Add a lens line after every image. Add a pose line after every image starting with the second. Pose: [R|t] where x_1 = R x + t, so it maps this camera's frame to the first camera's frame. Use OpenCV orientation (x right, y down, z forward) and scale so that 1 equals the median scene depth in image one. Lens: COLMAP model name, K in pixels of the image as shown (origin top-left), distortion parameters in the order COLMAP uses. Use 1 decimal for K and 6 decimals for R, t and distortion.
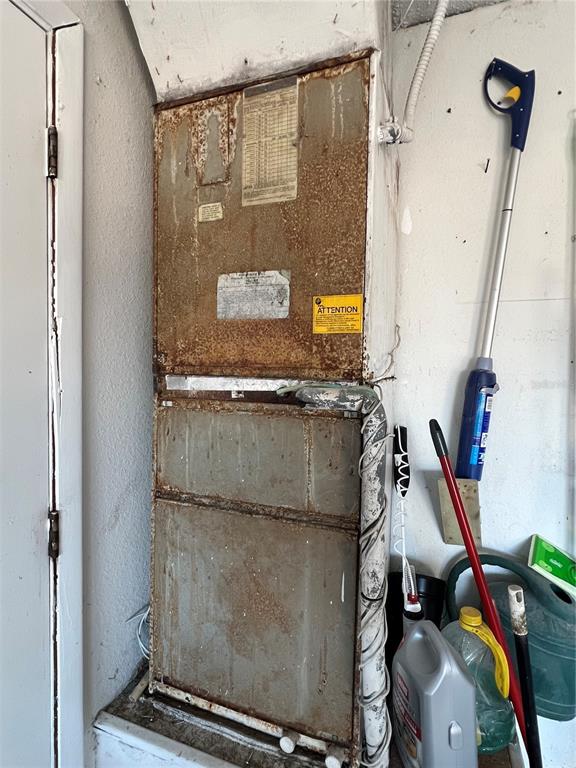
lens RADIAL K [[394.2, 0, 288.1], [0, 394.2, 380.8], [0, 0, 1]] dist [-0.004128, 0.002193]
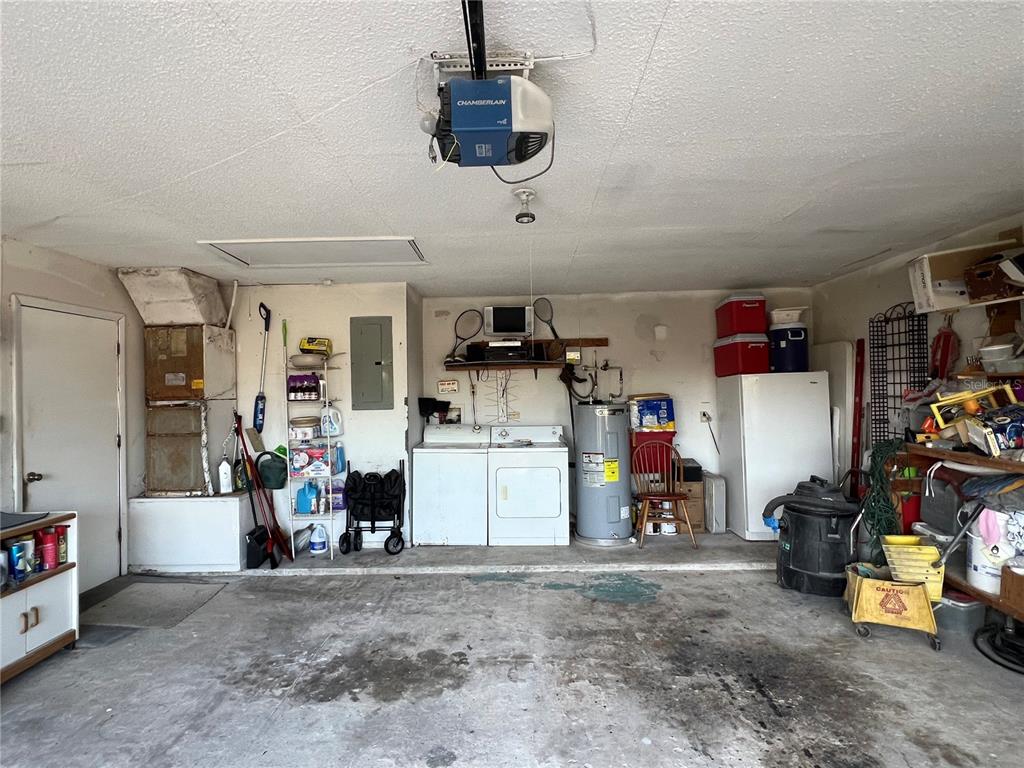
lens RADIAL K [[525.7, 0, 504.8], [0, 525.7, 386.0], [0, 0, 1]] dist [-0.004128, 0.002193]
pose [[0.949278, -0.036783, 0.312280, 1.354268], [0.055122, 0.997222, -0.050101, 0.284116], [-0.309569, 0.064773, 0.948668, -4.843300]]
